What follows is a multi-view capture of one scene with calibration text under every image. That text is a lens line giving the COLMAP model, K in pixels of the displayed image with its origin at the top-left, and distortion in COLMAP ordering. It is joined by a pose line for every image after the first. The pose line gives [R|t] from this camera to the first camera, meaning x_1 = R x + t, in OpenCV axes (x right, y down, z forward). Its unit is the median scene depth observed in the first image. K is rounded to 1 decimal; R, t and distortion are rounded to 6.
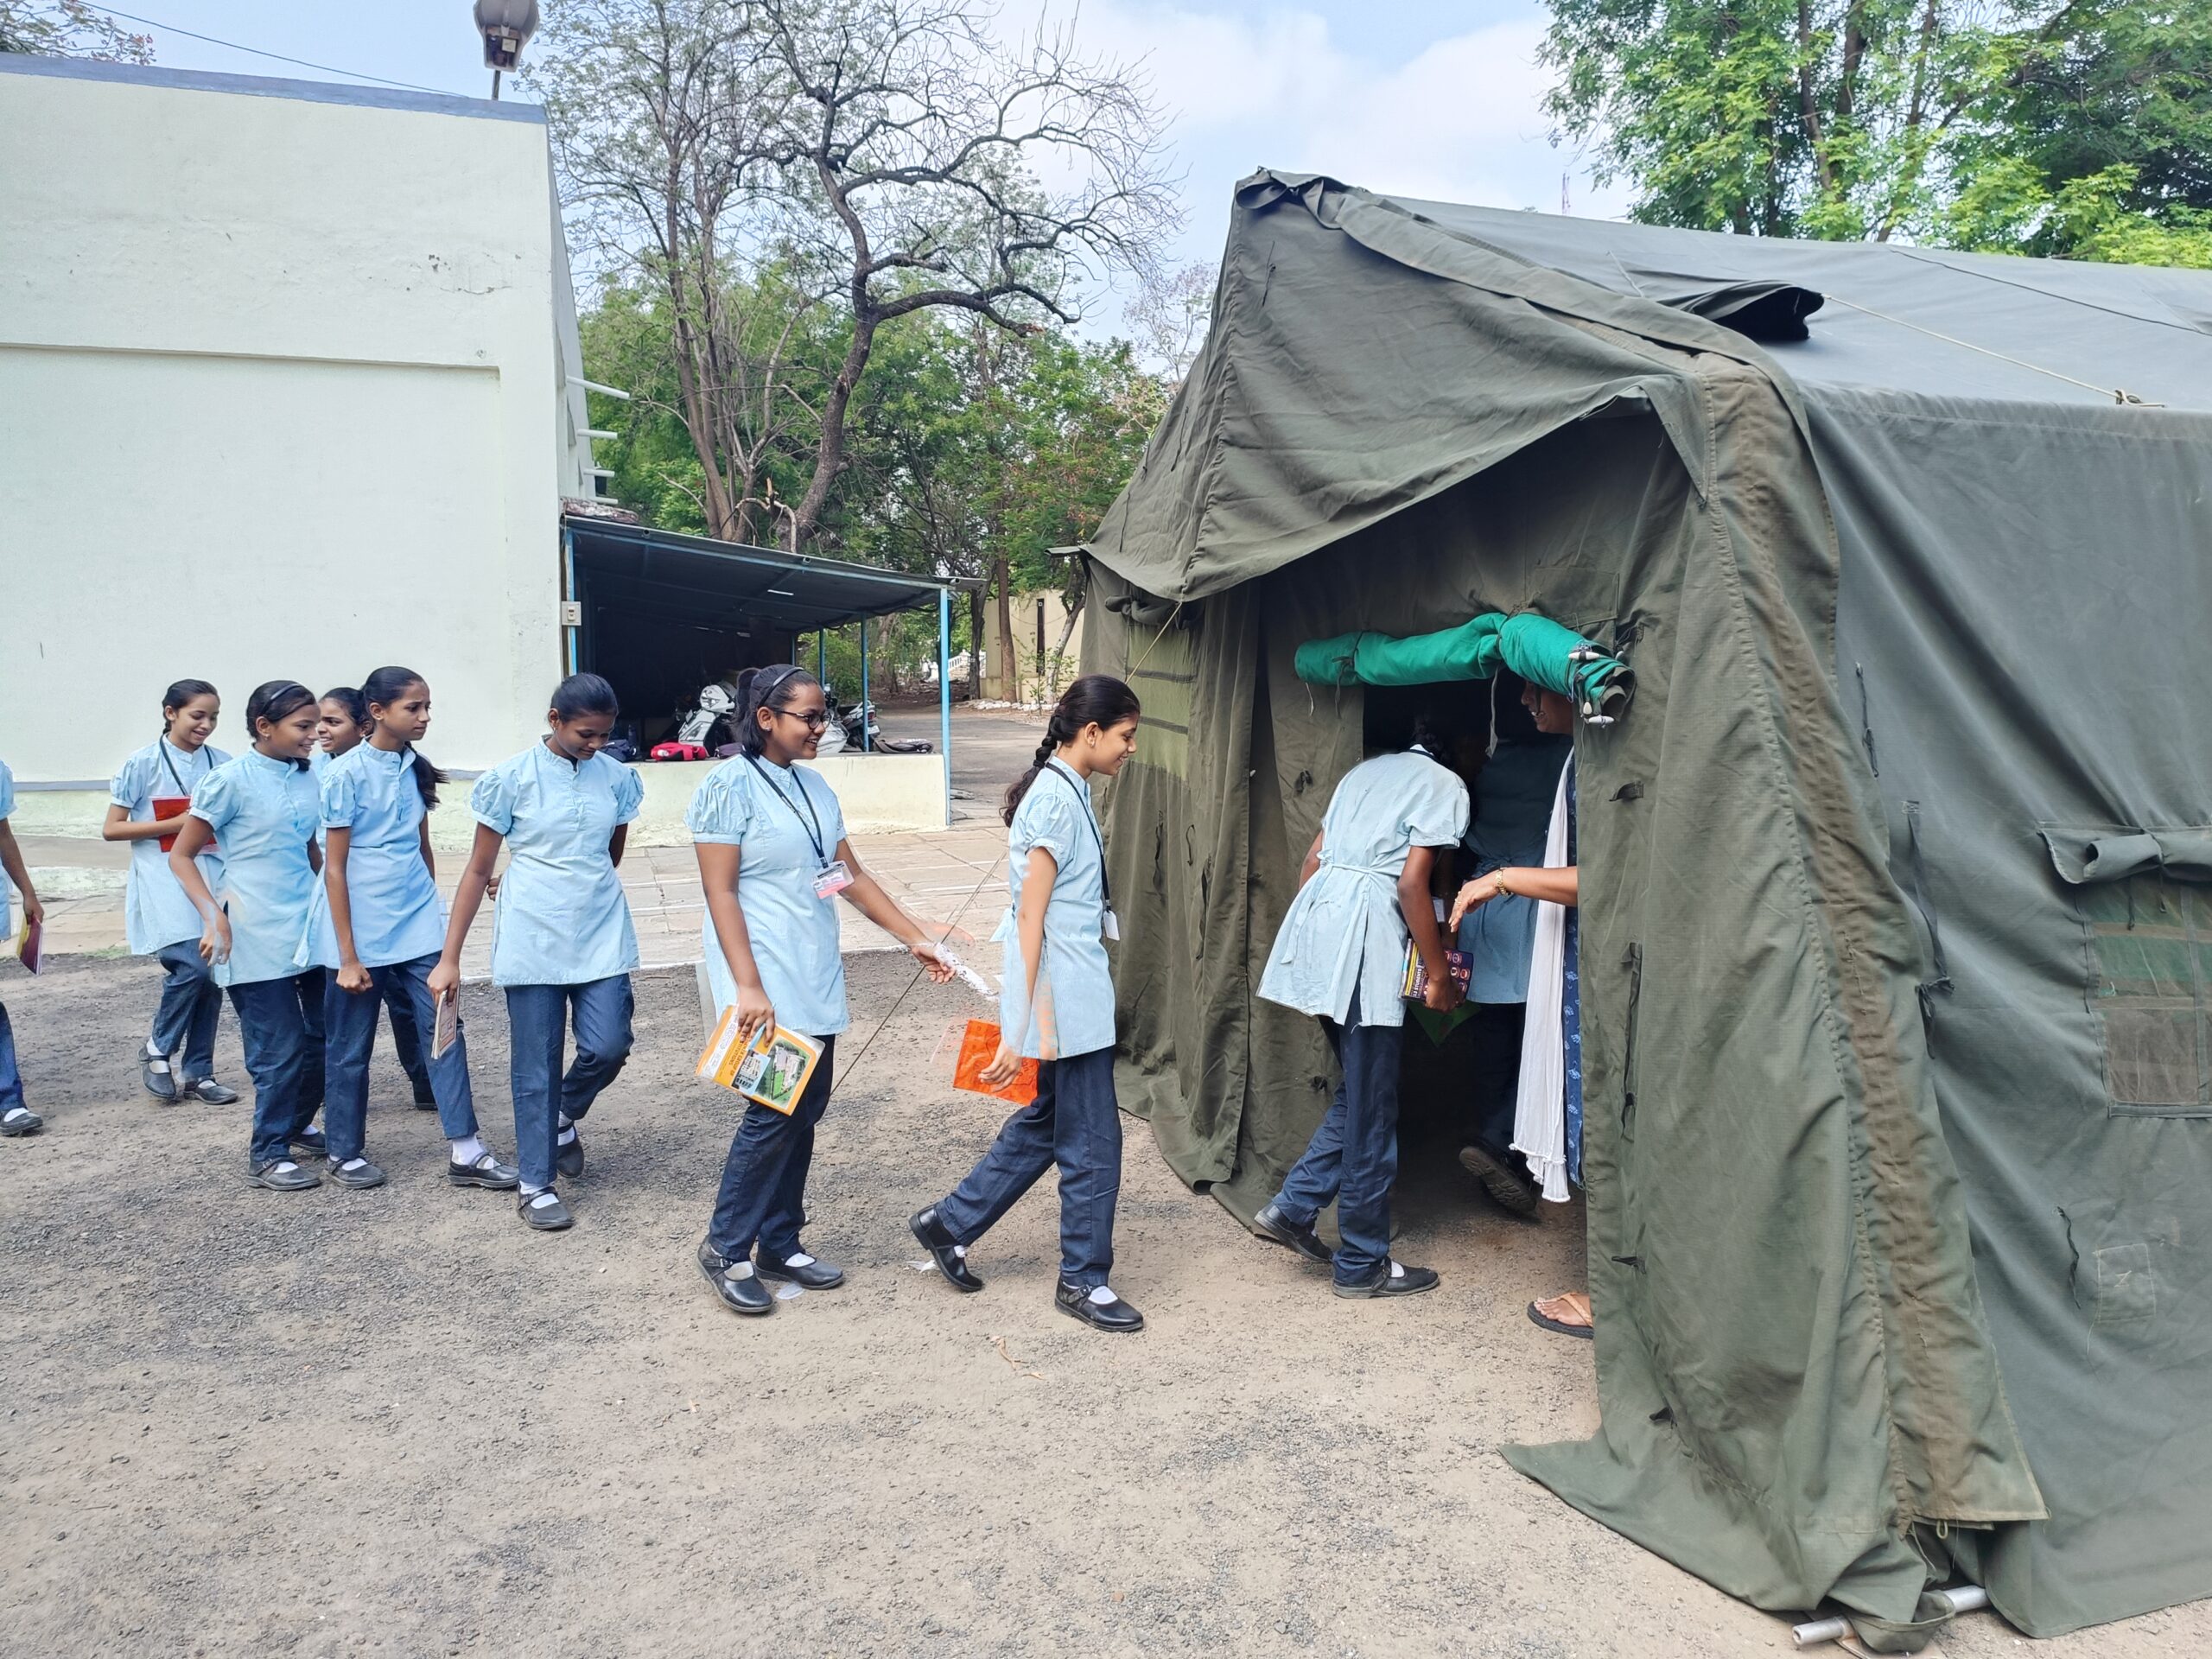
lens RADIAL K [[1478.1, 0, 1098.2], [0, 1478.1, 836.1], [0, 0, 1]] dist [0.069697, -0.036589]
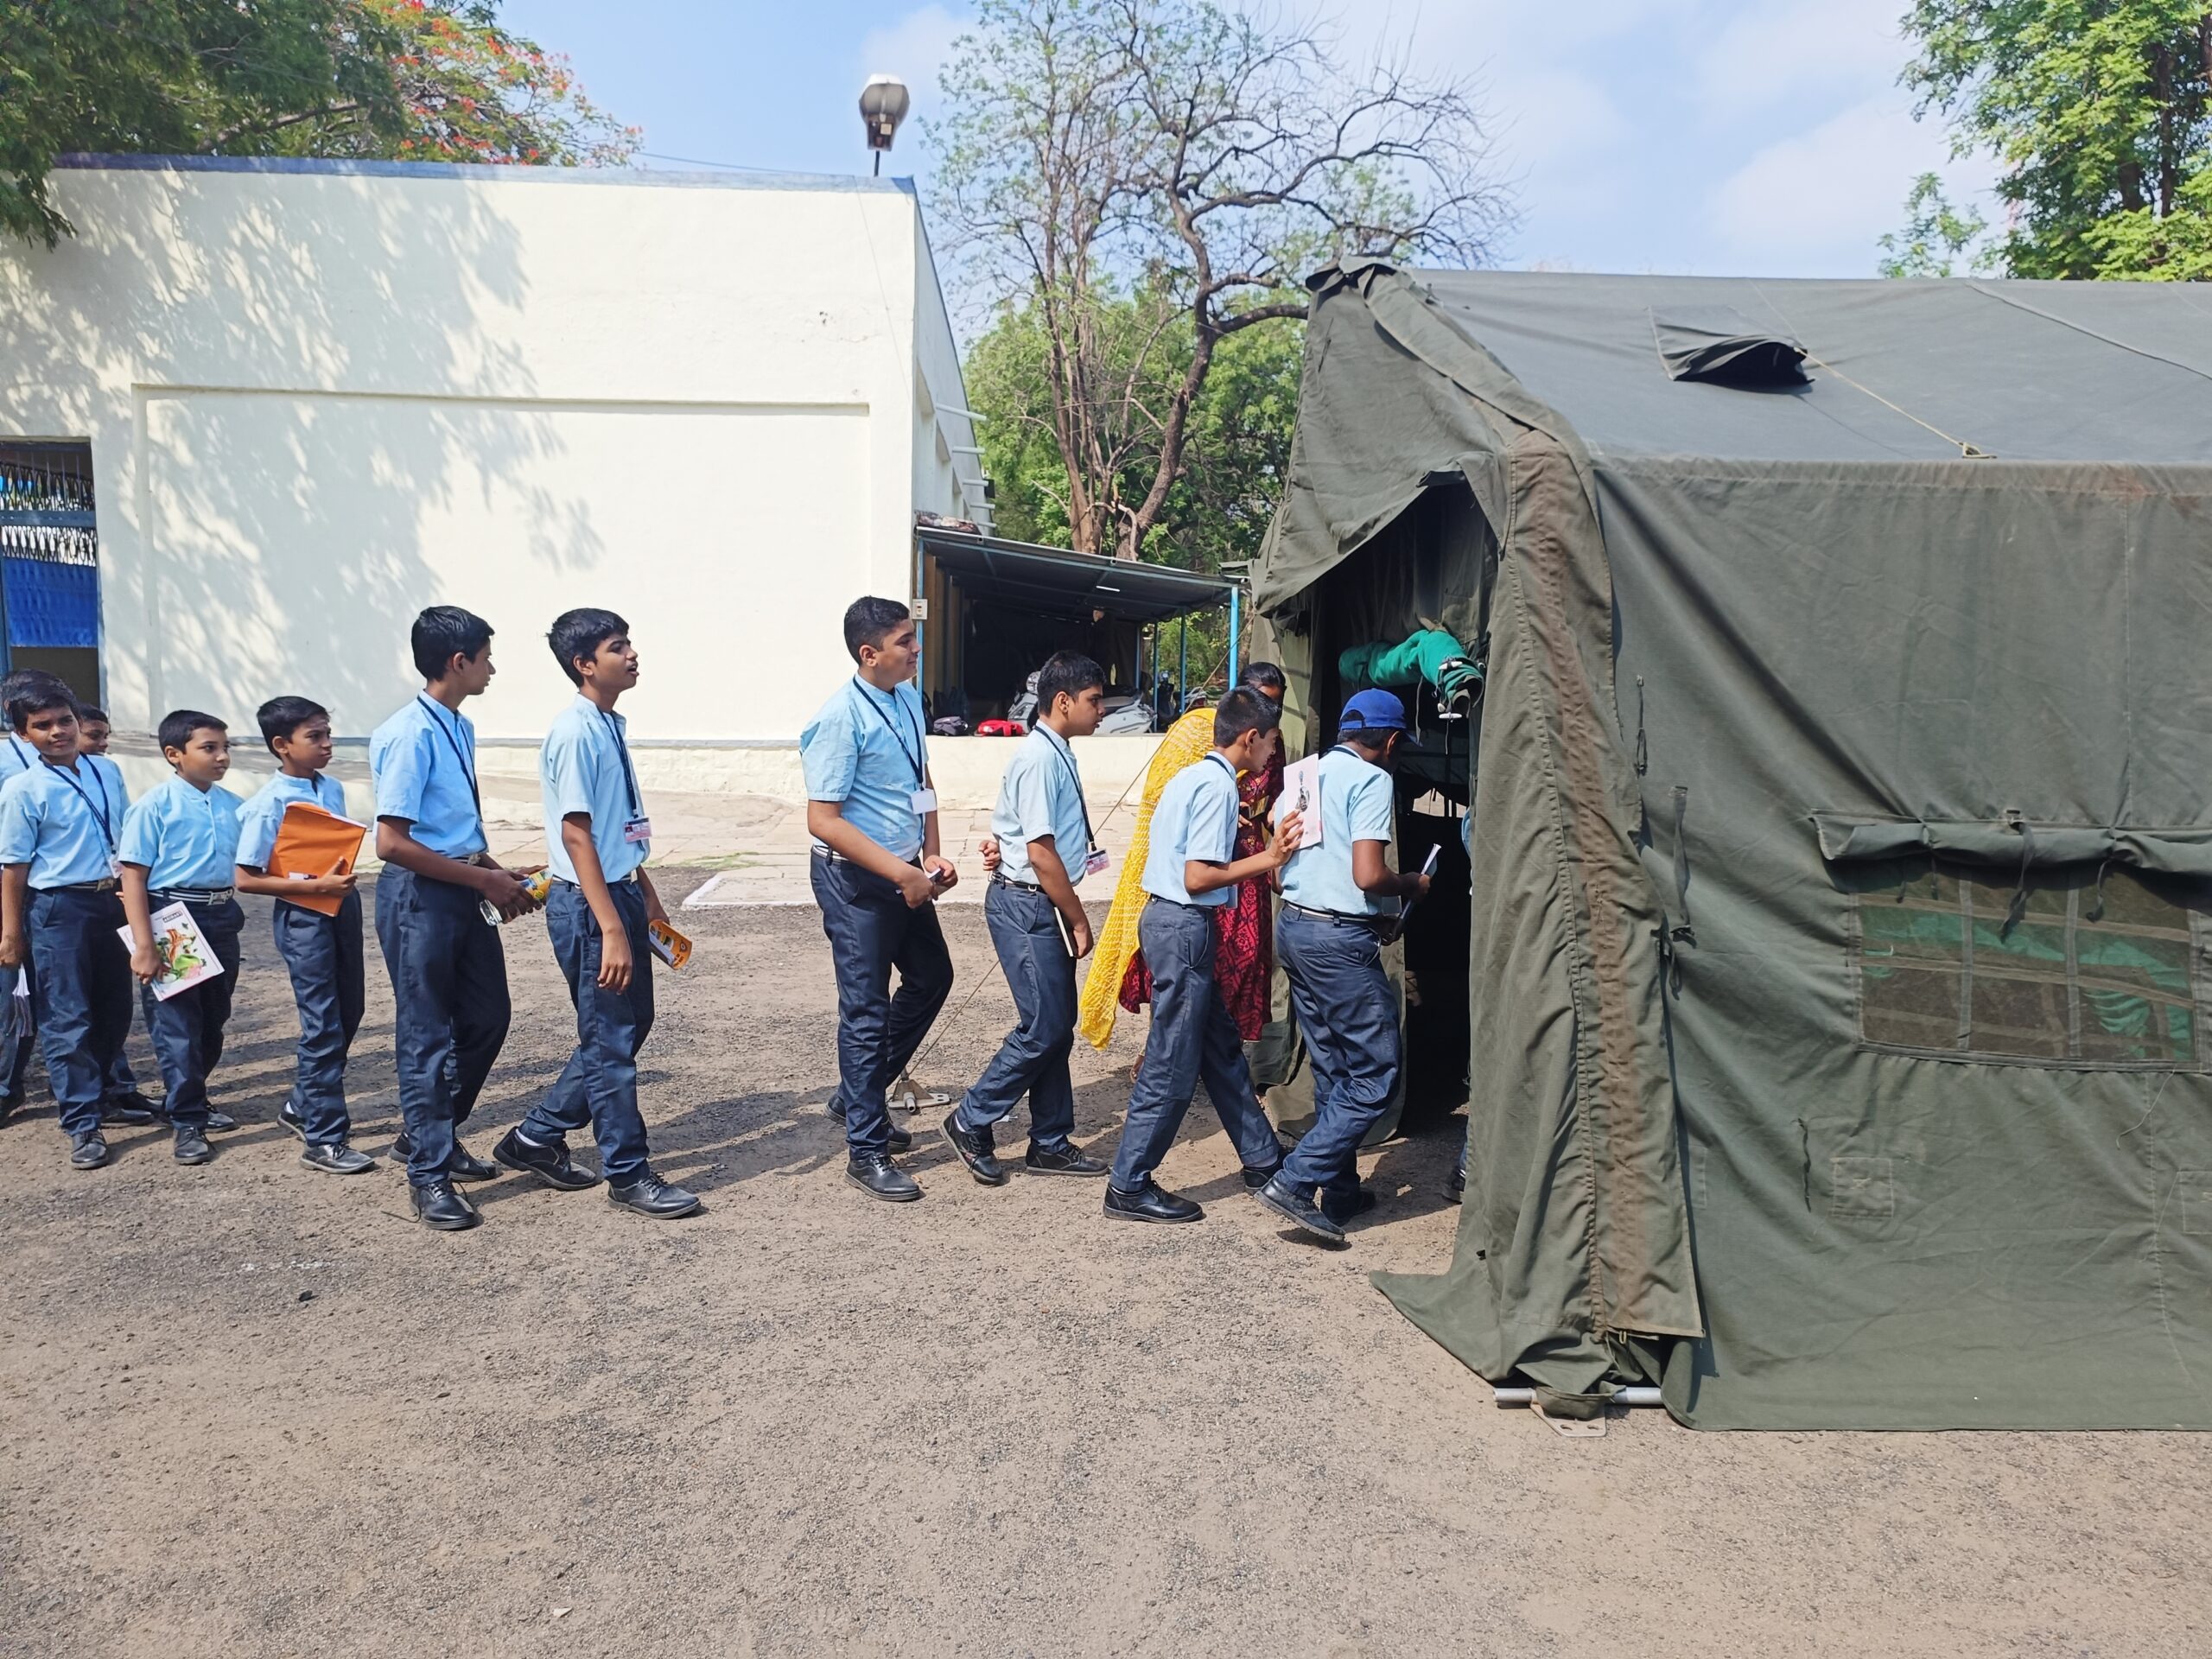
lens RADIAL K [[1526.6, 0, 1169.7], [0, 1526.6, 882.8], [0, 0, 1]] dist [0.078264, -0.060663]
pose [[0.963104, 0.053453, -0.263768, 0.453210], [-0.043670, 0.998128, 0.042818, 0.019638], [0.265563, -0.029719, 0.963635, -0.346457]]
